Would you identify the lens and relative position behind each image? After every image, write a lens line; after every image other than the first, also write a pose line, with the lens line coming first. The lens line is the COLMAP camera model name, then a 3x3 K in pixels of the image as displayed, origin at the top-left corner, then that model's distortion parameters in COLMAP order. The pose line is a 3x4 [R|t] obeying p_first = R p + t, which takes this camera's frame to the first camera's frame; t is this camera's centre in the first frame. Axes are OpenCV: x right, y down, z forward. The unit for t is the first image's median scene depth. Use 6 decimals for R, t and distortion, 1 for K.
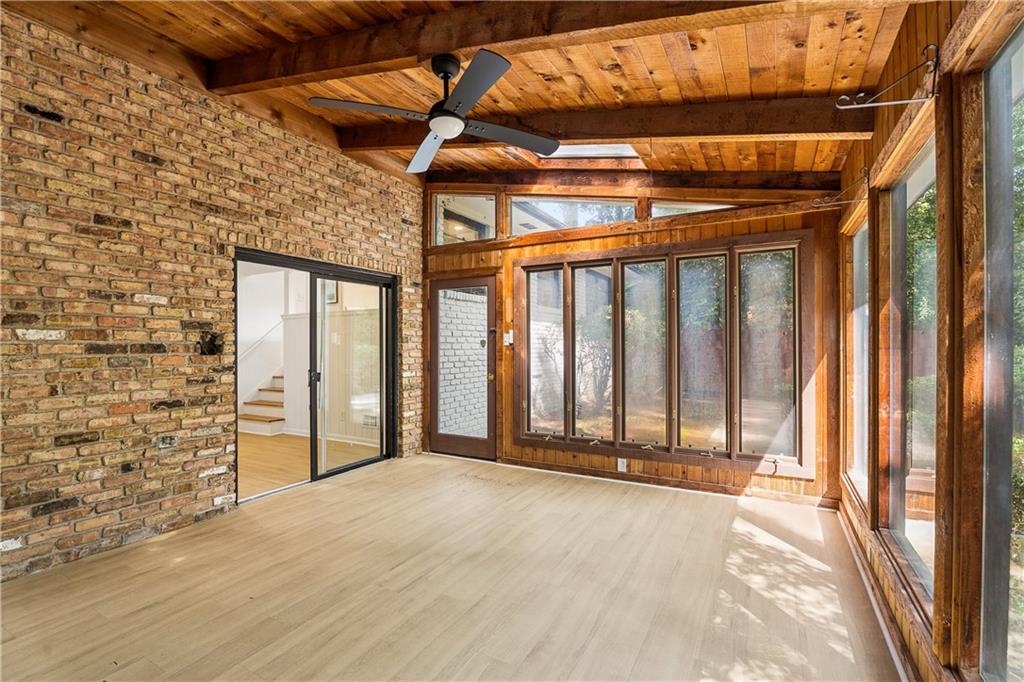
lens RADIAL K [[463.2, 0, 511.6], [0, 463.2, 342.5], [0, 0, 1]] dist [-0.004193, -0.000855]
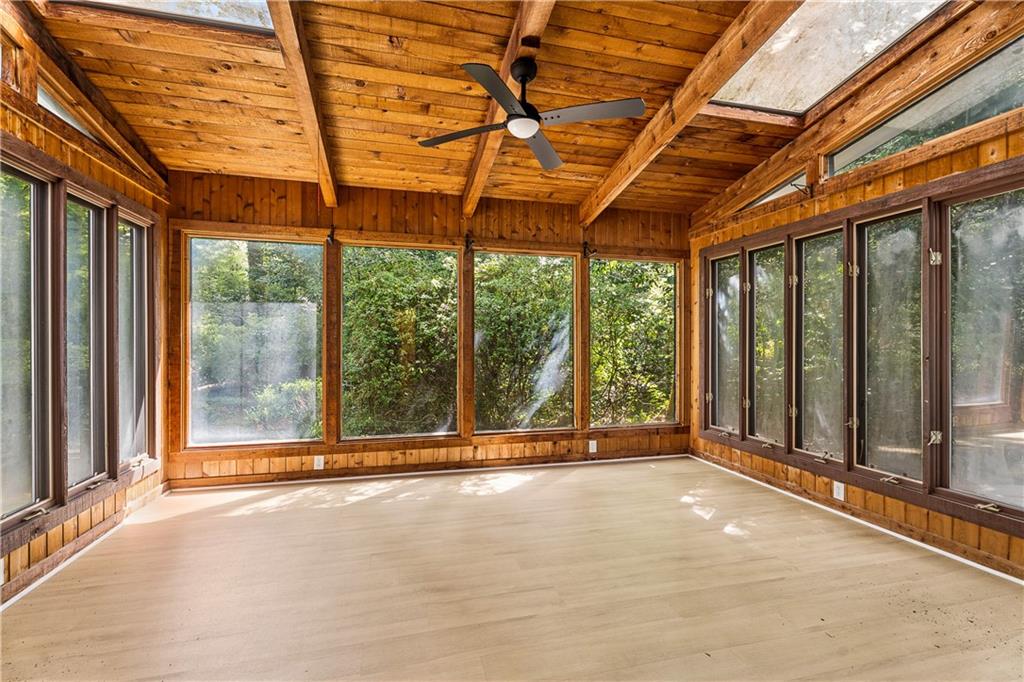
lens RADIAL K [[463.2, 0, 513.5], [0, 463.2, 342.0], [0, 0, 1]] dist [-0.004193, -0.000855]
pose [[-0.687010, 0.003835, 0.726638, -0.758366], [0.003255, 0.999992, -0.002200, 0.041166], [-0.726641, 0.000854, -0.687017, 1.483318]]
